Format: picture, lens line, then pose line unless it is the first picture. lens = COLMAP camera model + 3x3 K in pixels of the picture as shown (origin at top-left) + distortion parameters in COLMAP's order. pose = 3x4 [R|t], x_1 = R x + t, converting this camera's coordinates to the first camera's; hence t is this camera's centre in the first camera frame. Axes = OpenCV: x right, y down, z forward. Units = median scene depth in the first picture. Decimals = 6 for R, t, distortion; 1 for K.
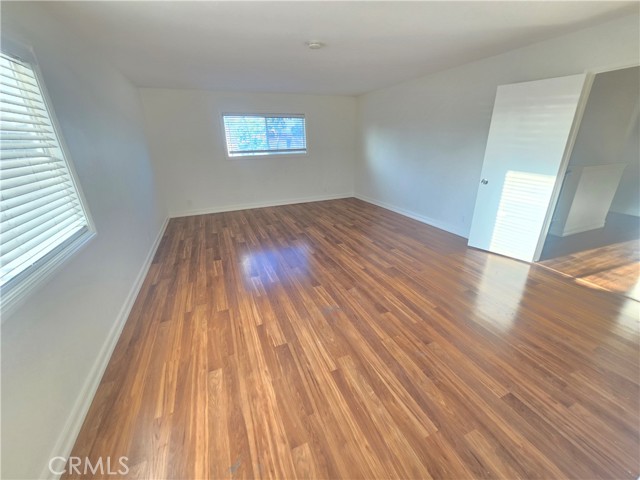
lens RADIAL K [[264.1, 0, 321.9], [0, 264.1, 237.0], [0, 0, 1]] dist [-0.006274, 0.002596]
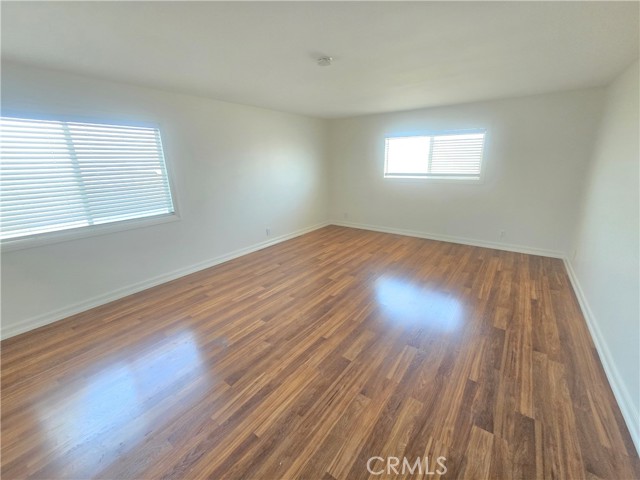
lens RADIAL K [[264.1, 0, 319.2], [0, 264.1, 238.6], [0, 0, 1]] dist [-0.006274, 0.002596]
pose [[0.510330, 0.250533, -0.822676, 0.642680], [-0.296405, 0.949250, 0.105210, -0.201574], [0.807284, 0.190153, 0.558690, 0.490082]]
